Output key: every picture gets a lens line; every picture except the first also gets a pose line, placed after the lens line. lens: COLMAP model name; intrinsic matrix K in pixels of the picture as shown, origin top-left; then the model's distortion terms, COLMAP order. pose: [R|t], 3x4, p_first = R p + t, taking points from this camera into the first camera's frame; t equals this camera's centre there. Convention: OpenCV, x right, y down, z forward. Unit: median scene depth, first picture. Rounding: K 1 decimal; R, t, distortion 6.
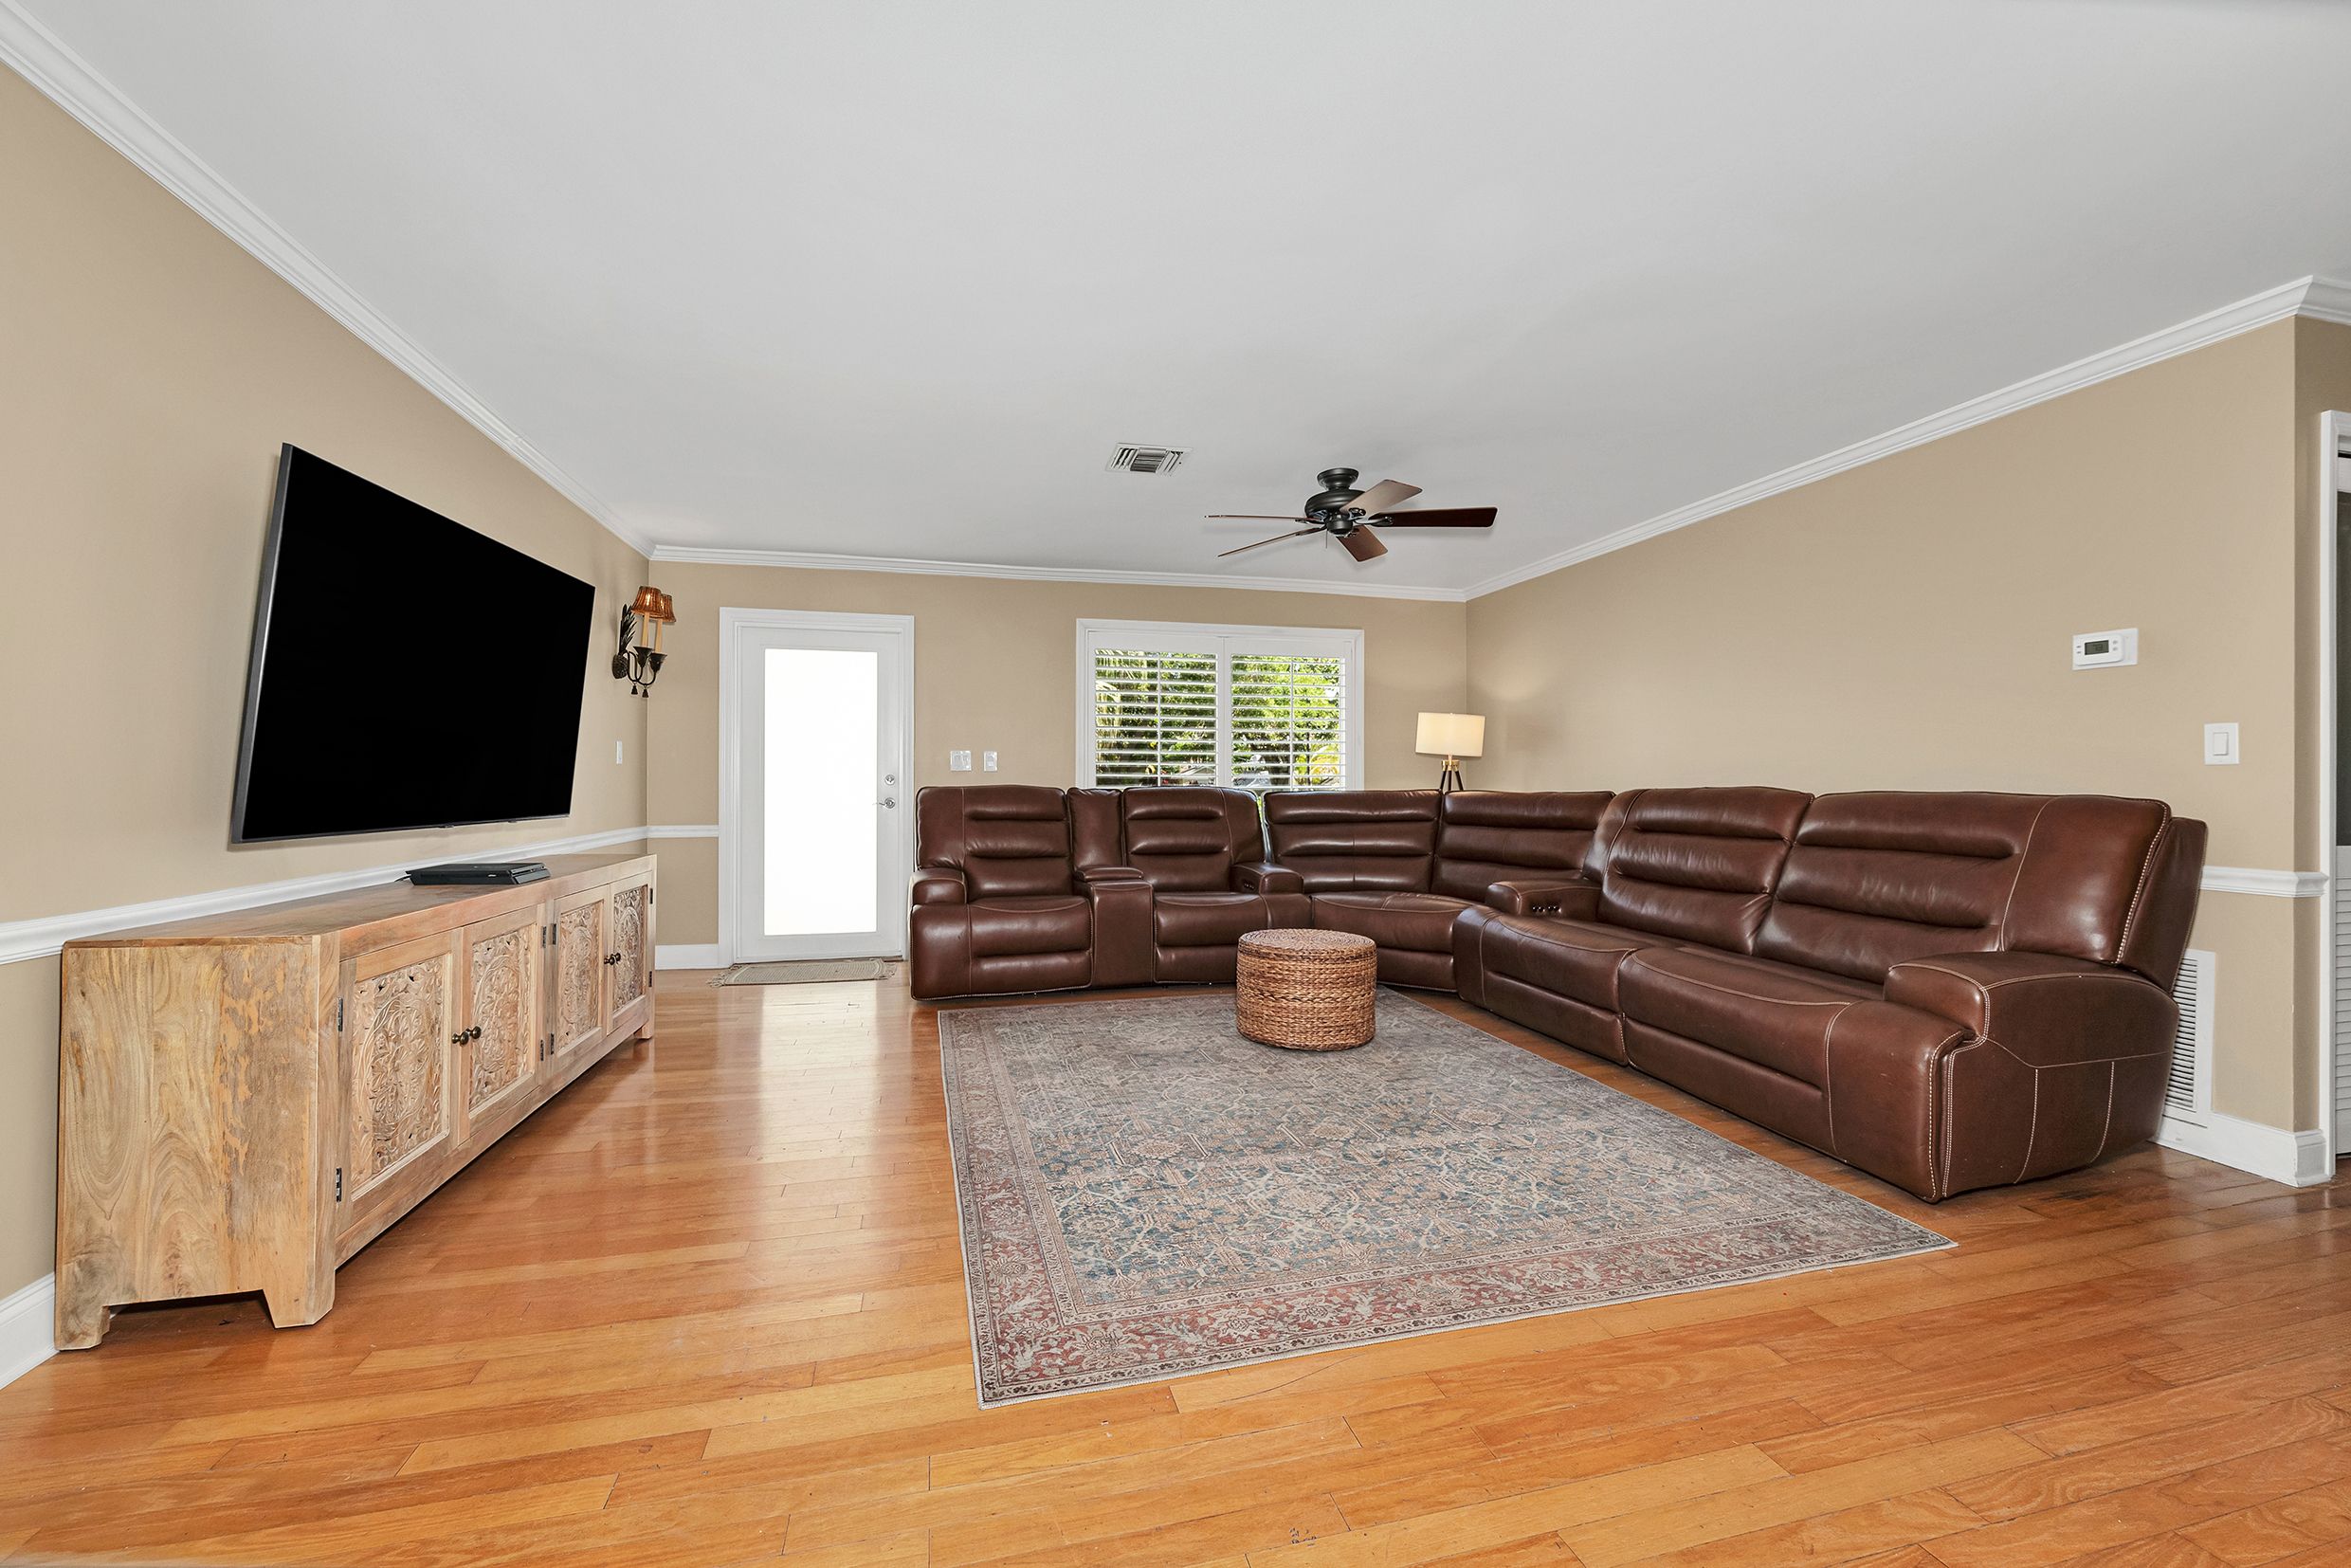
lens RADIAL K [[946.1, 0, 1171.4], [0, 946.1, 782.7], [0, 0, 1]] dist [-0.008913, 0.000894]
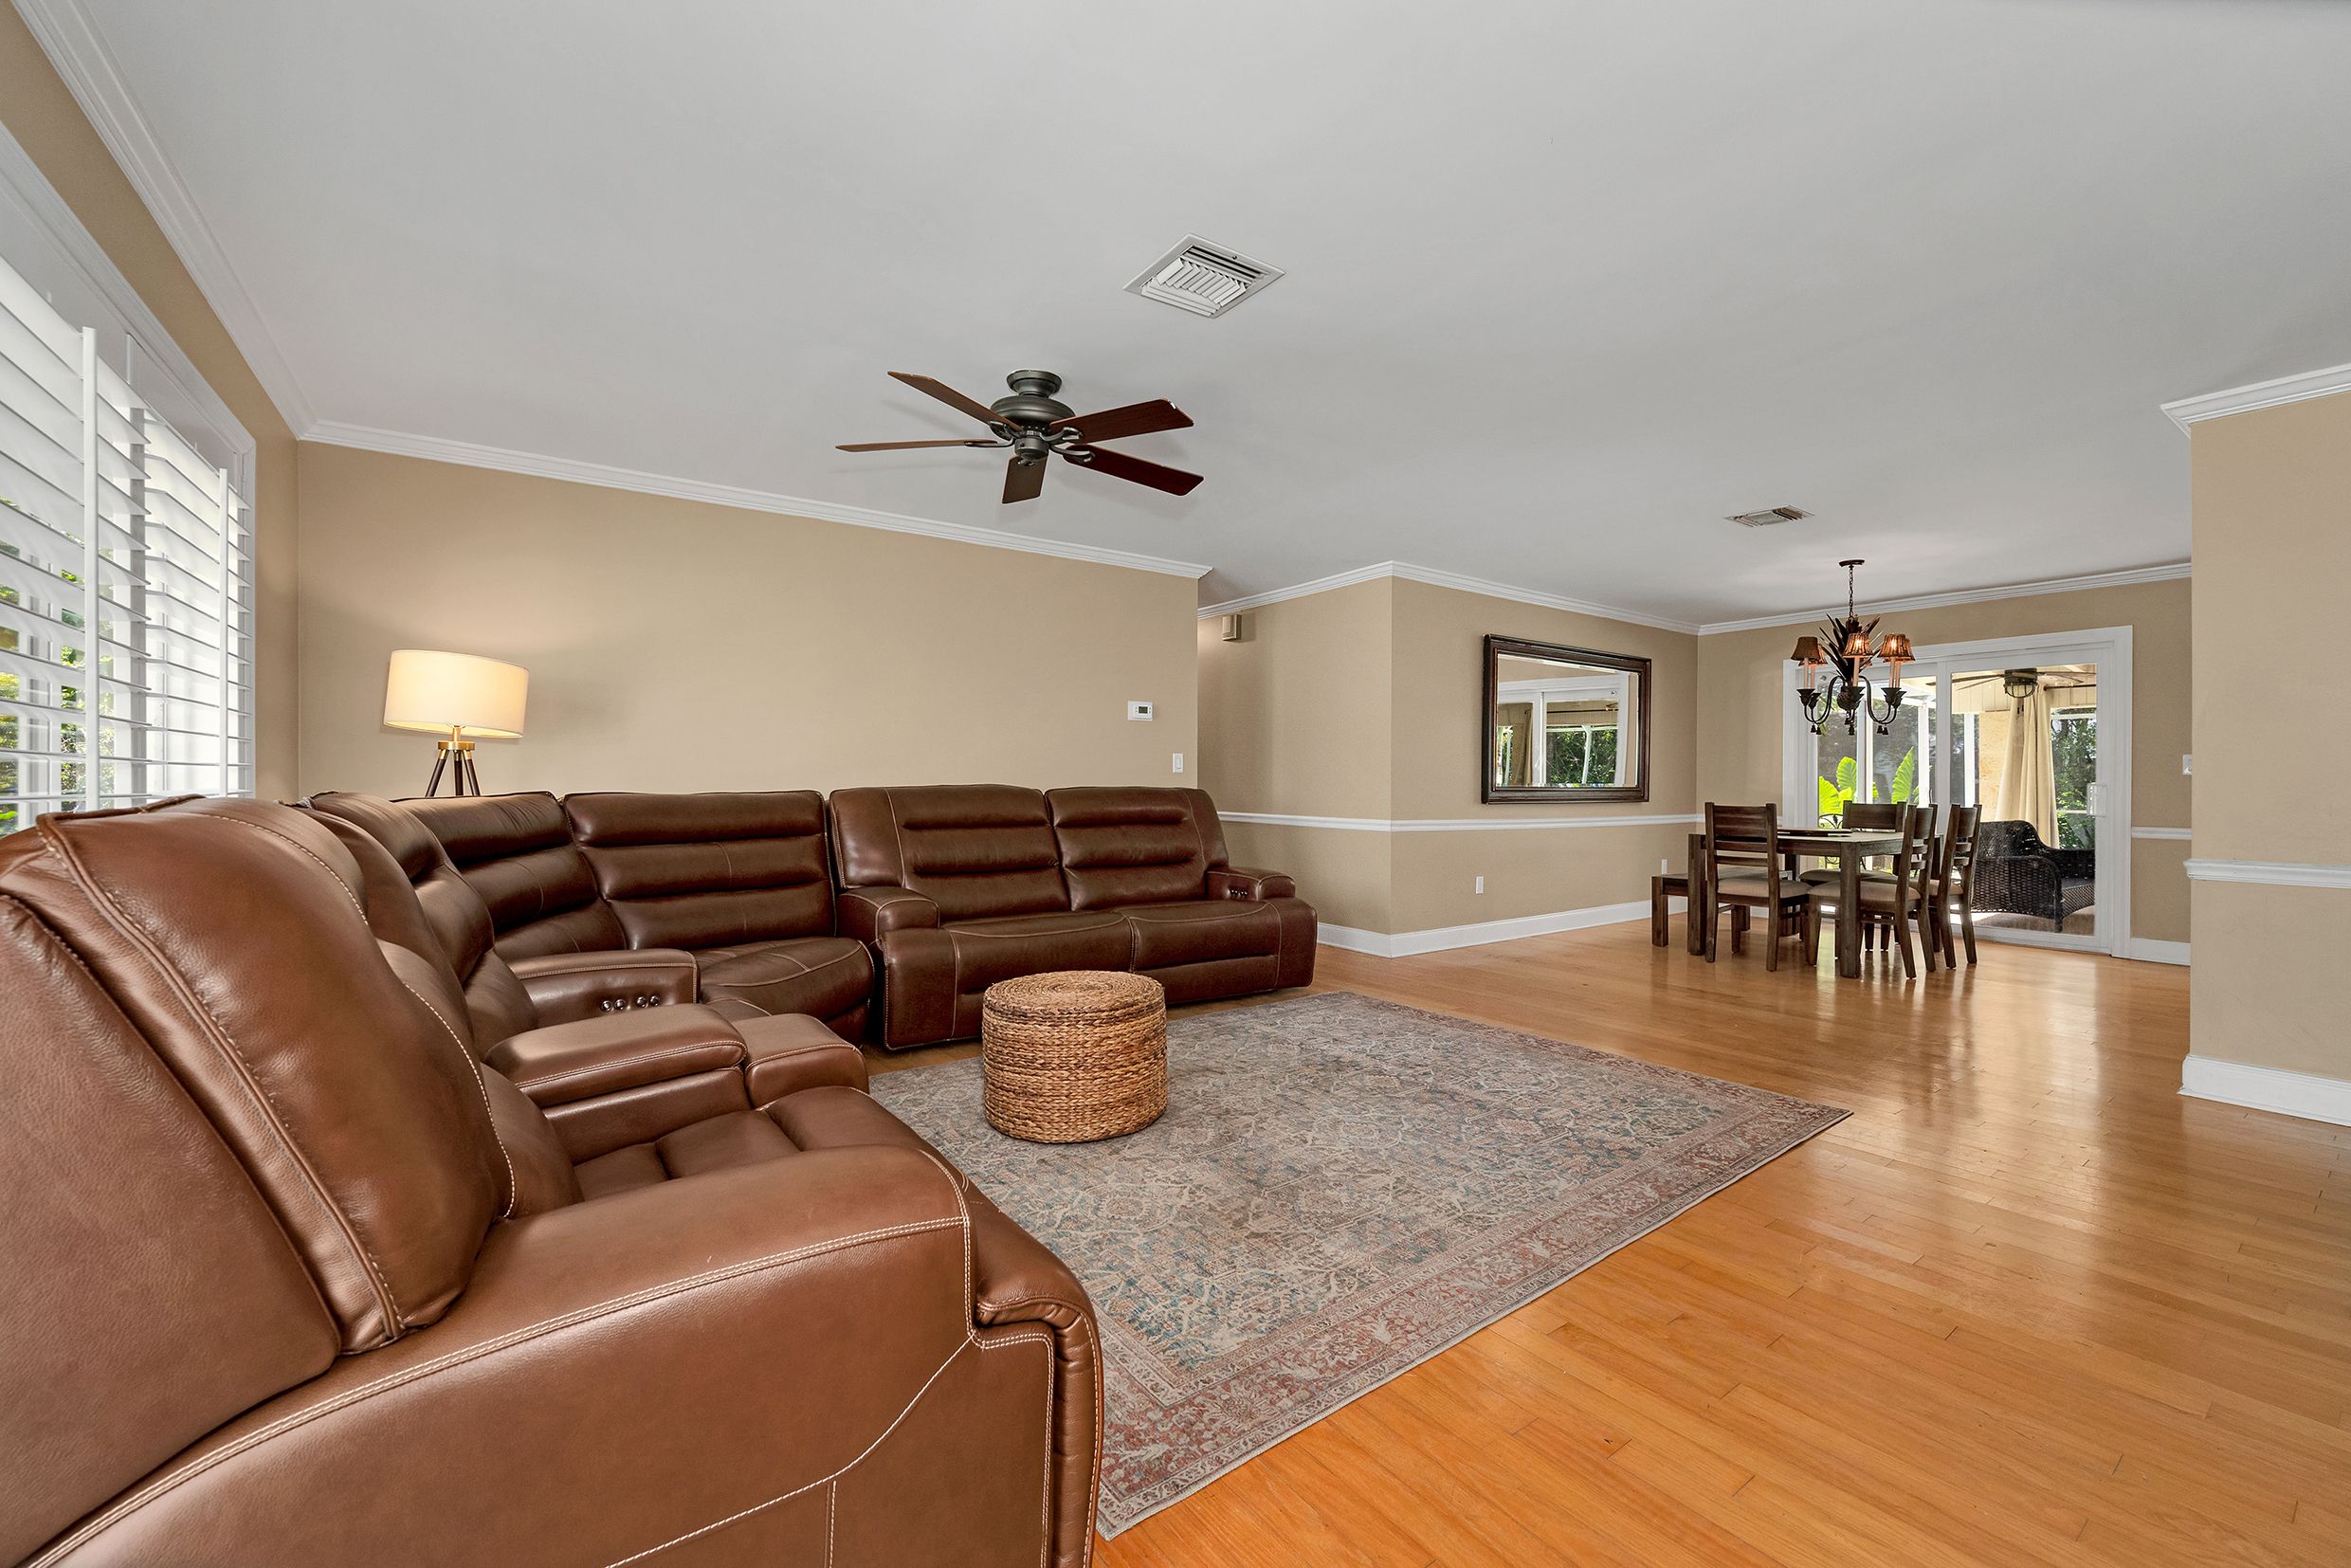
lens RADIAL K [[946.1, 0, 1161.3], [0, 946.1, 775.6], [0, 0, 1]] dist [-0.008913, 0.000894]
pose [[-0.360463, 0.000106, 0.932774, -0.651992], [-0.002606, 0.999996, -0.001120, -0.007068], [-0.932770, -0.002835, -0.360461, 1.324028]]
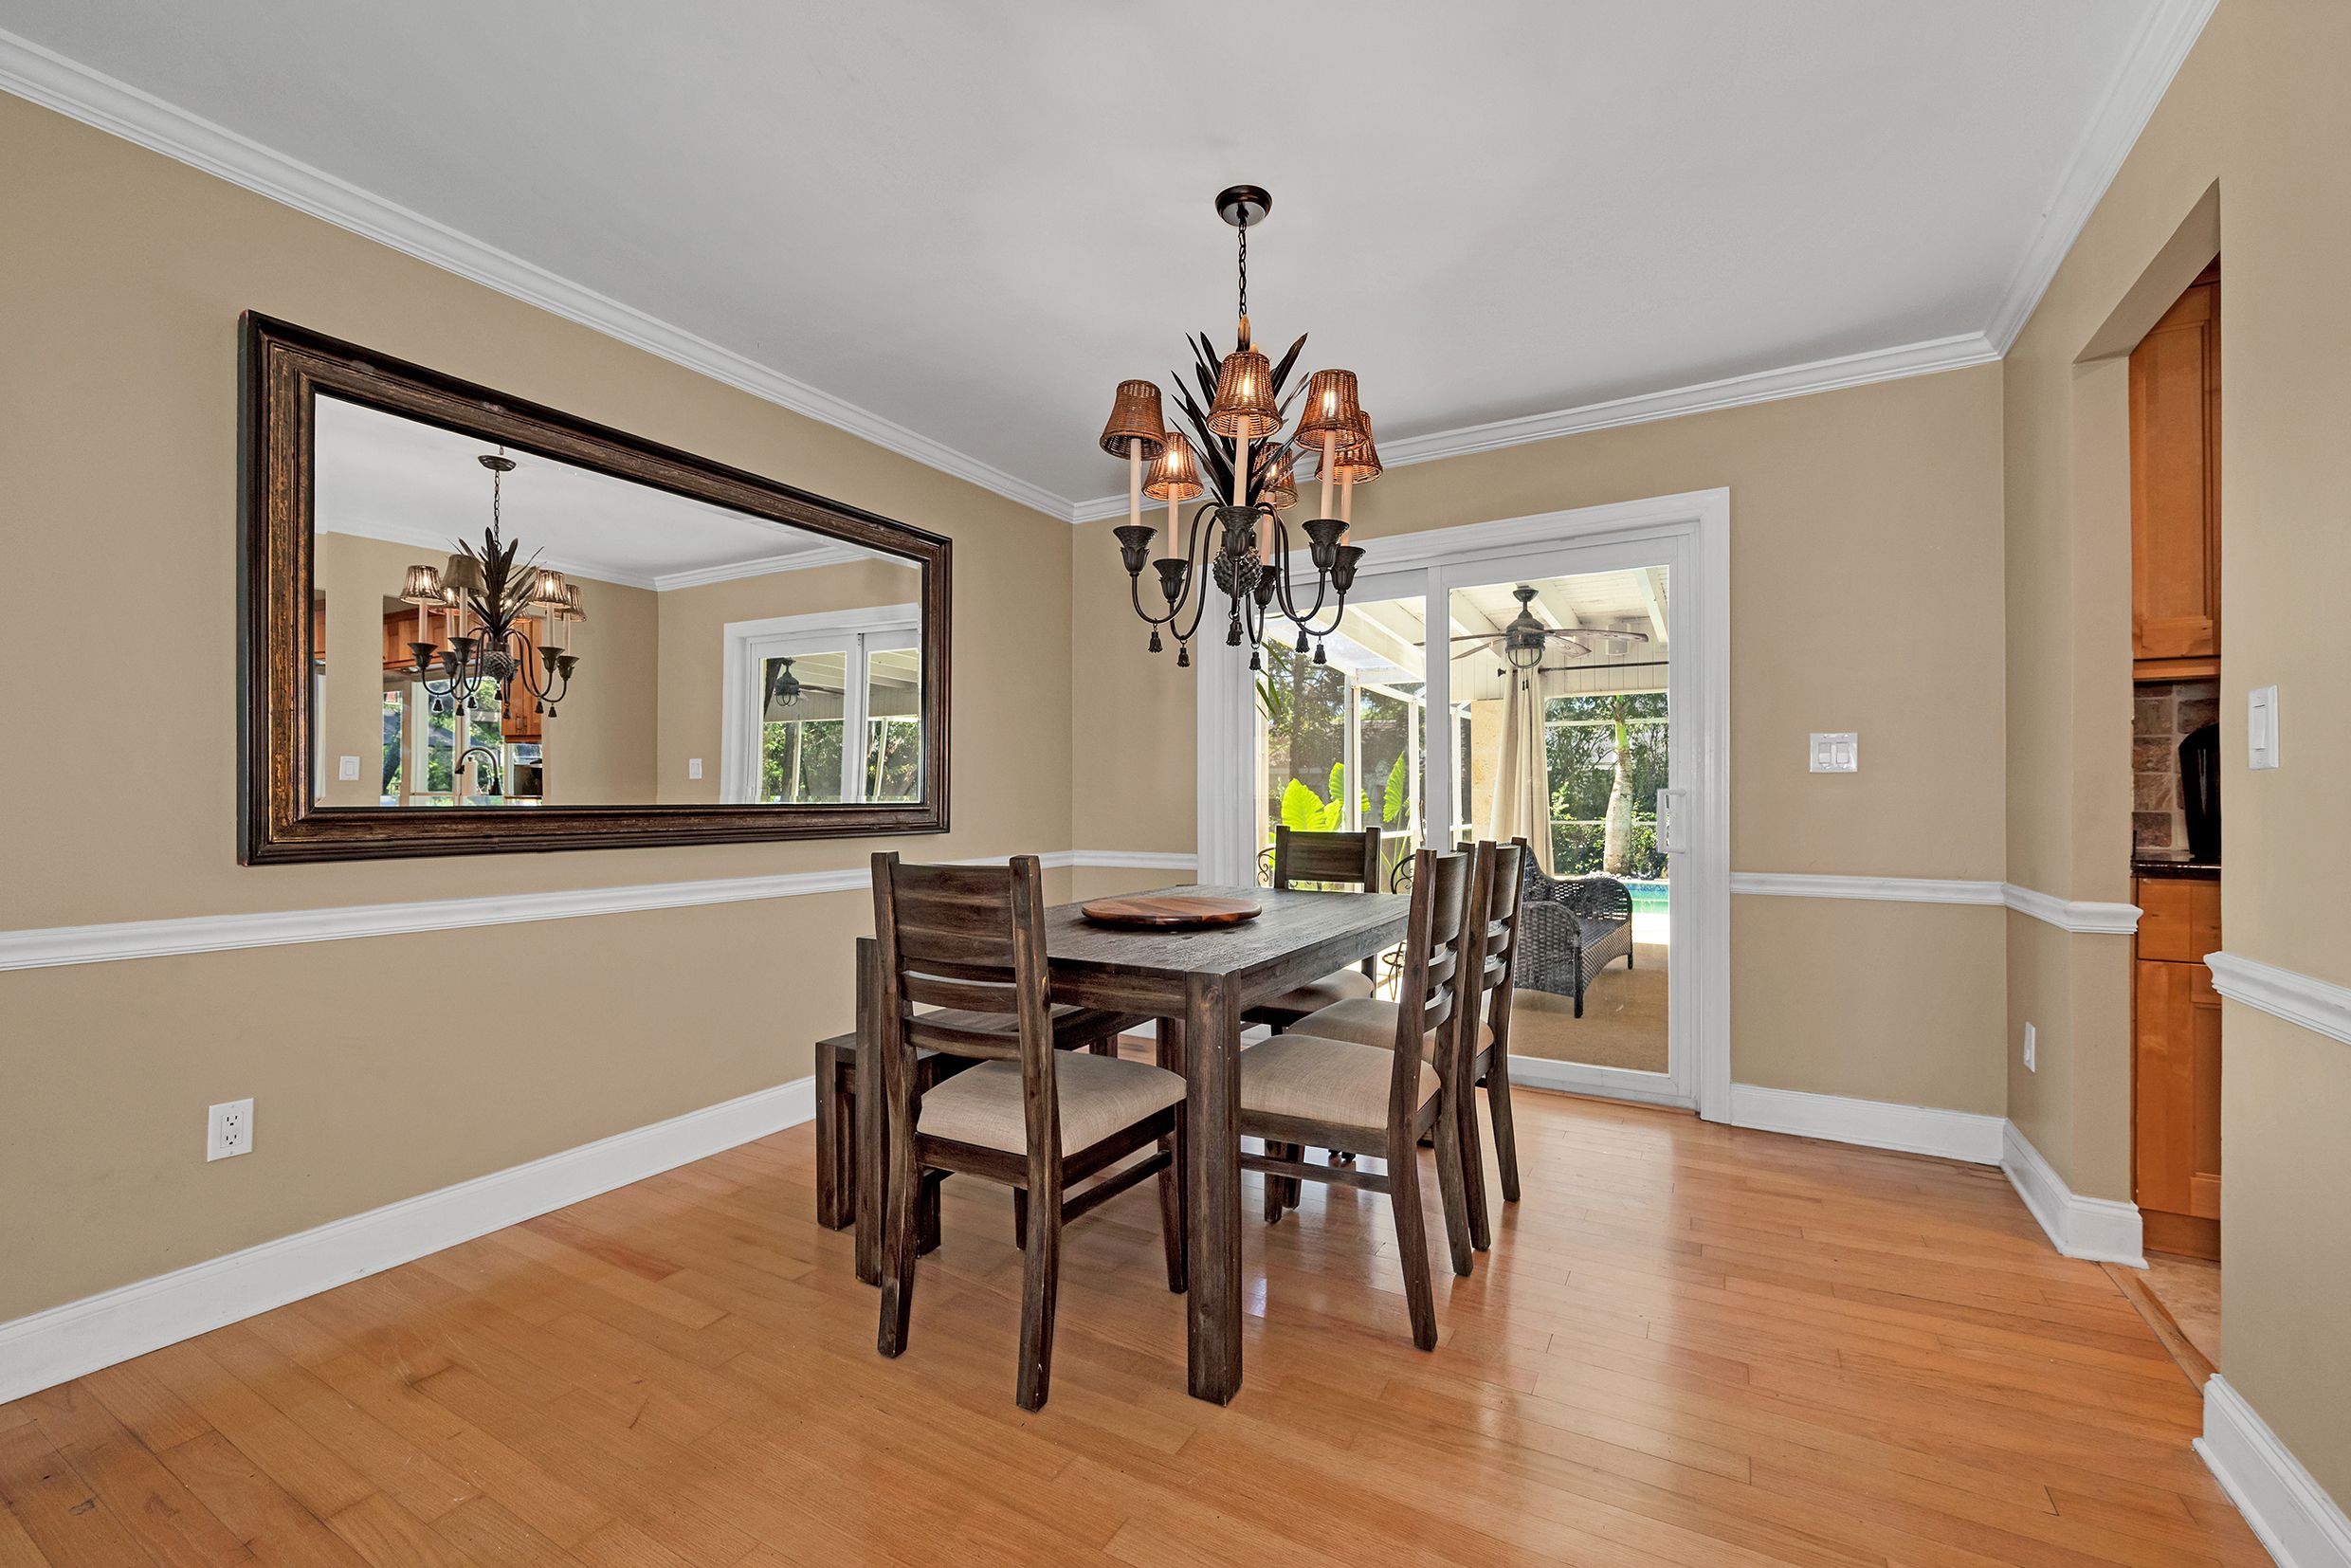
lens RADIAL K [[946.1, 0, 1168.5], [0, 946.1, 786.3], [0, 0, 1]] dist [-0.008913, 0.000894]
pose [[-0.711785, 0.008021, 0.702351, -0.005238], [0.003732, 0.999964, -0.007638, 0.002595], [-0.702387, -0.002816, -0.711790, 0.179654]]
